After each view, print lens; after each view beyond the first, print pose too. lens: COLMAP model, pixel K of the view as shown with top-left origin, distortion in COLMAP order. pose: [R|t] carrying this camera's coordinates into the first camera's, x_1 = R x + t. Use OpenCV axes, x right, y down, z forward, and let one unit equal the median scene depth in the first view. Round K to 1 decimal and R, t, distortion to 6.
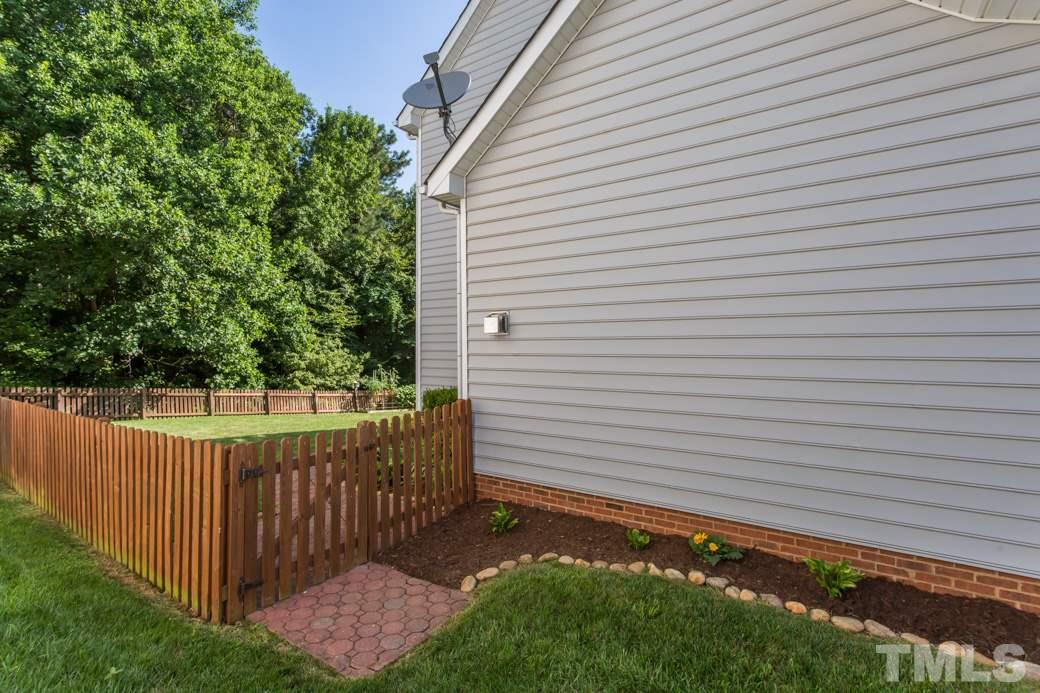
lens RADIAL K [[485.2, 0, 522.3], [0, 485.2, 344.8], [0, 0, 1]] dist [-0.002130, -0.000831]
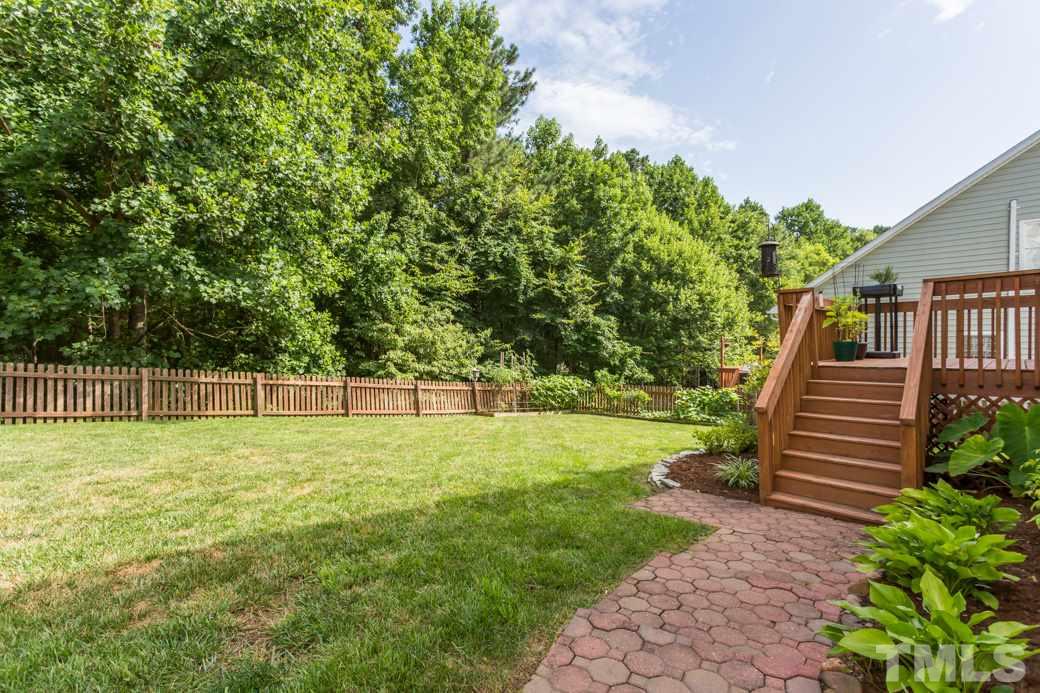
lens RADIAL K [[502.0, 0, 516.2], [0, 502.0, 346.7], [0, 0, 1]] dist [0.015848, 0.000563]
pose [[0.977253, 0.005295, -0.212010, -0.136184], [-0.003410, 0.999951, 0.009256, 0.037314], [0.212049, -0.008323, 0.977224, 0.324934]]
